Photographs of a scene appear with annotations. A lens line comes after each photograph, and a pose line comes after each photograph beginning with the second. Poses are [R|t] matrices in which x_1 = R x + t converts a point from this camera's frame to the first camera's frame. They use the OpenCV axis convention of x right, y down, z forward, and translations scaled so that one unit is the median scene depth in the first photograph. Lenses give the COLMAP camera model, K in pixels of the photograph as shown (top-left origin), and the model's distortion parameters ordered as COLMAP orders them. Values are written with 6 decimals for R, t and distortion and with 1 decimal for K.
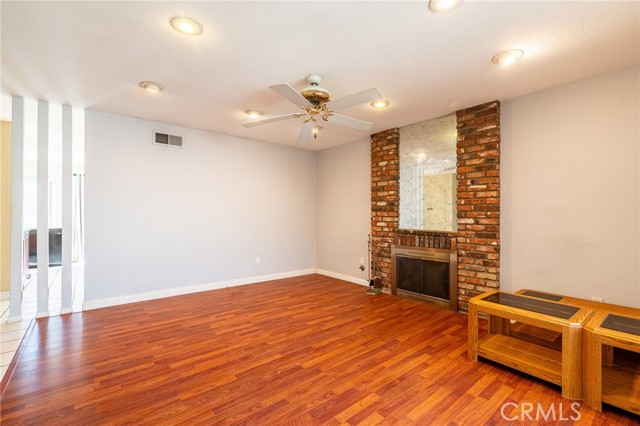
lens RADIAL K [[279.5, 0, 318.6], [0, 279.5, 214.0], [0, 0, 1]] dist [0.004393, 0.002272]
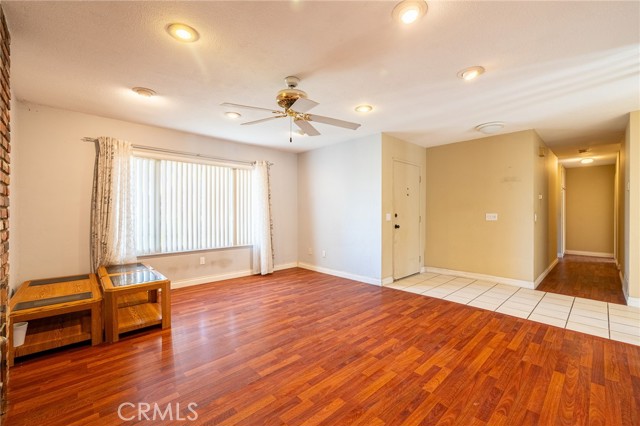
lens RADIAL K [[273.0, 0, 321.2], [0, 273.0, 212.4], [0, 0, 1]] dist [-0.007646, 0.000607]
pose [[-0.997368, -0.000365, -0.072506, -0.053639], [-0.000254, 0.999999, -0.001535, 0.002244], [0.072506, -0.001512, -0.997367, 2.072832]]
